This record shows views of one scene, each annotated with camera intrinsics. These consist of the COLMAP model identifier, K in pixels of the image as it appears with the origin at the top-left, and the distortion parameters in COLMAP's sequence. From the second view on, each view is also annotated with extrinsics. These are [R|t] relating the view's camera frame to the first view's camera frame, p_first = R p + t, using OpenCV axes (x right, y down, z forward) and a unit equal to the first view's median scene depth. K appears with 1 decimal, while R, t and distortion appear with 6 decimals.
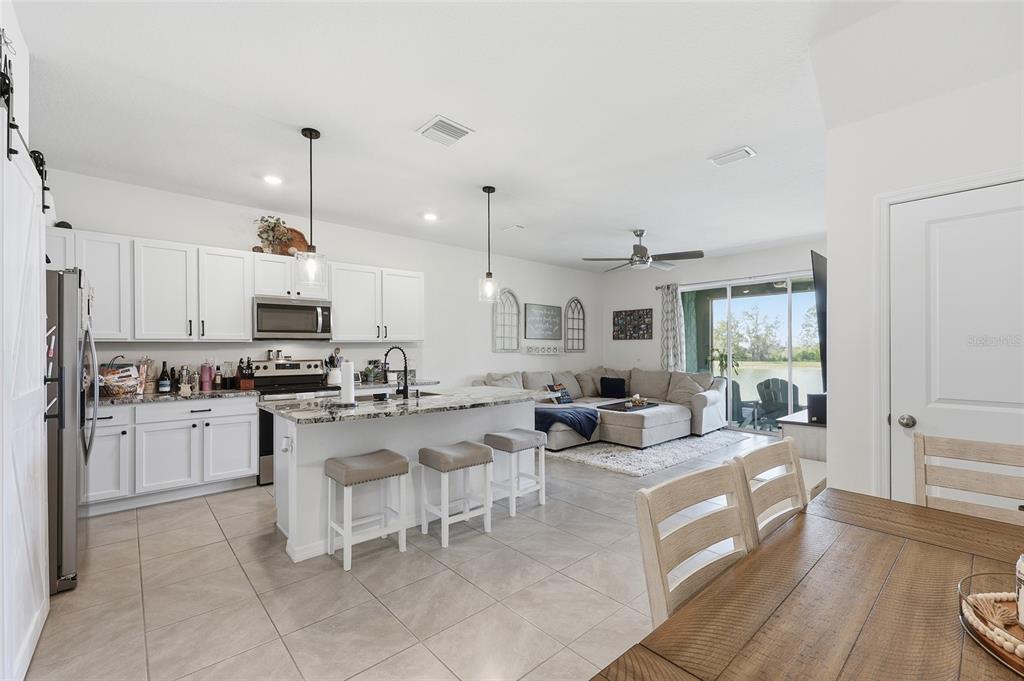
lens RADIAL K [[430.1, 0, 509.1], [0, 430.1, 350.8], [0, 0, 1]] dist [0.000313, 0.000134]
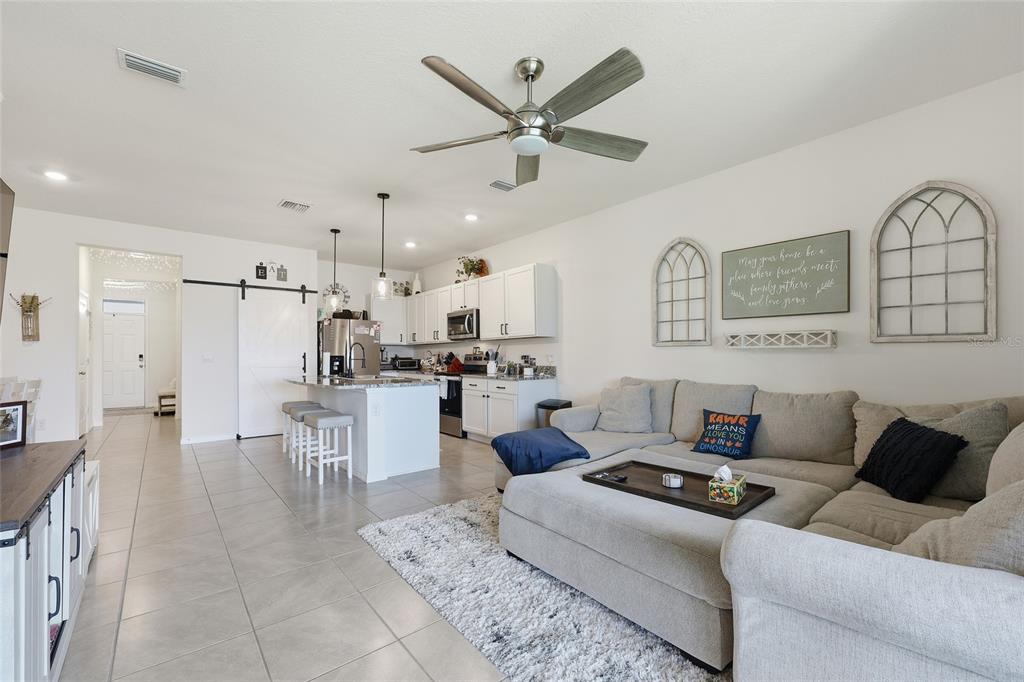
lens RADIAL K [[422.1, 0, 510.7], [0, 422.1, 354.9], [0, 0, 1]] dist [-0.000597, -0.000040]
pose [[-0.035575, 0.004287, -0.999358, 0.763477], [0.001662, 0.999990, 0.004231, 0.016853], [0.999366, -0.001510, -0.035582, 1.028842]]
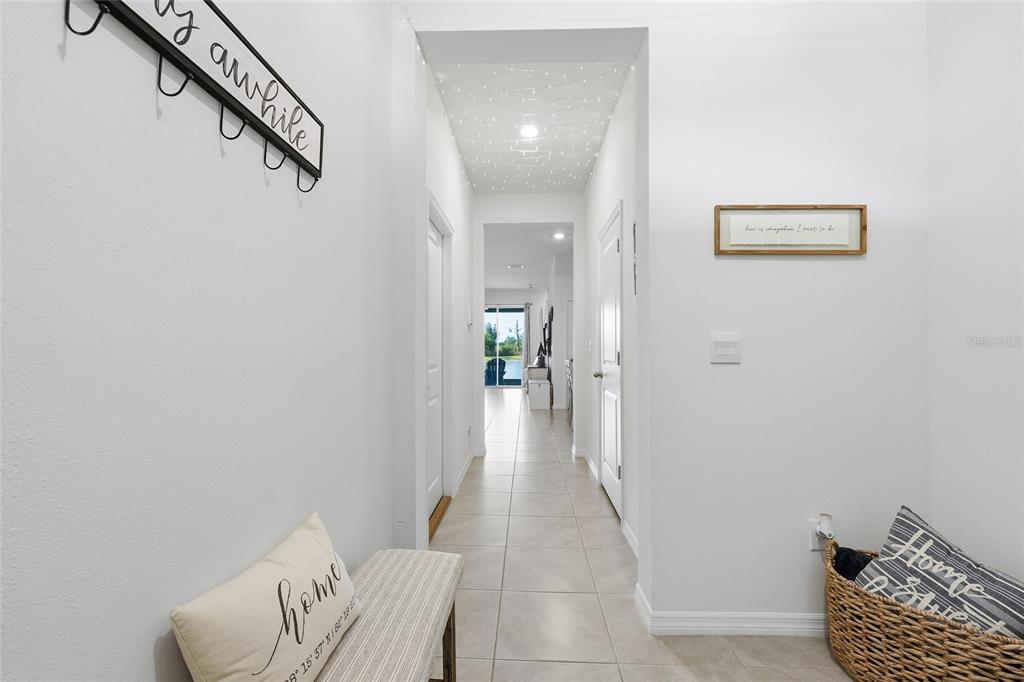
lens RADIAL K [[417.4, 0, 512.8], [0, 417.4, 348.9], [0, 0, 1]] dist [-0.000986, 0.000162]
pose [[0.690818, 0.000981, 0.723028, -0.858483], [-0.001460, 0.999999, 0.000038, 0.026232], [-0.723027, -0.001081, 0.690819, -0.482925]]
